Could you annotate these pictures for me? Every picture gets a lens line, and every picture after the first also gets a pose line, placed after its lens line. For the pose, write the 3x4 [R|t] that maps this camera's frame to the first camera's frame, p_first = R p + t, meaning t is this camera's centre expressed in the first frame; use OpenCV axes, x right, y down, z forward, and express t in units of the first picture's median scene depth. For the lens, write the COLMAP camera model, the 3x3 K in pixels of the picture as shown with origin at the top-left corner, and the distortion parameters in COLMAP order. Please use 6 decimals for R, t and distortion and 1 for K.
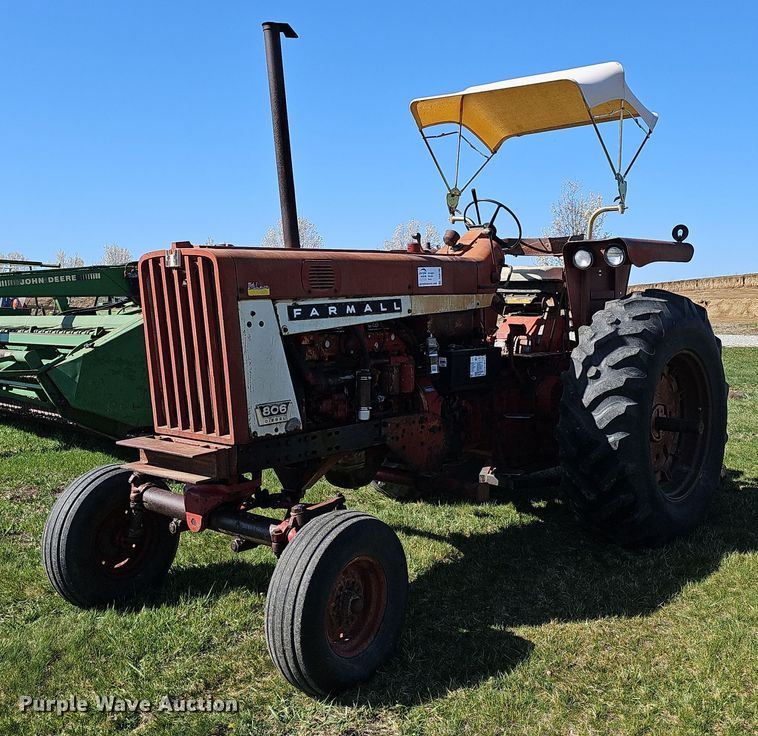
lens RADIAL K [[862.3, 0, 386.0], [0, 862.3, 366.2], [0, 0, 1]] dist [0.052722, 0.000000]
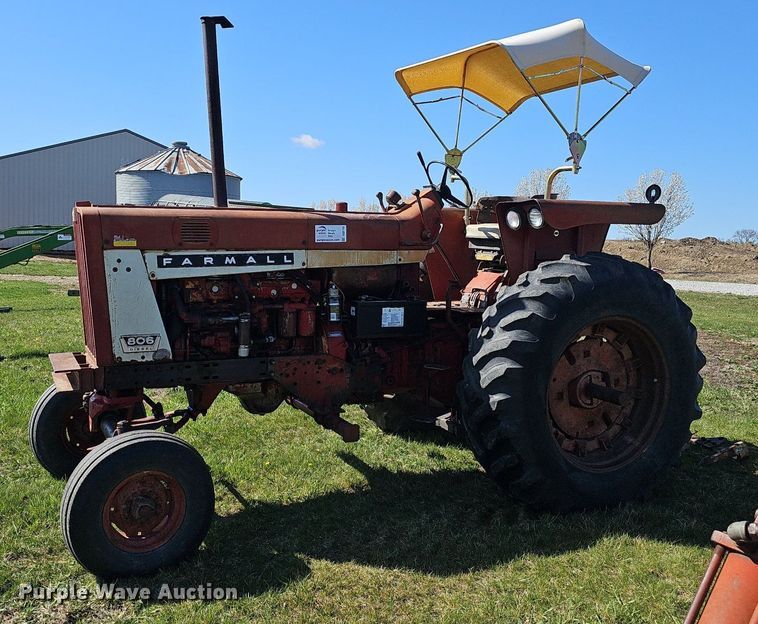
lens RADIAL K [[740.4, 0, 326.7], [0, 740.4, 309.8], [0, 0, 1]] dist [0.054531, 0.000000]
pose [[0.905807, 0.073183, -0.417322, 0.439649], [-0.065620, 0.997317, 0.032463, -0.035696], [0.418578, -0.002021, 0.908179, 0.129244]]
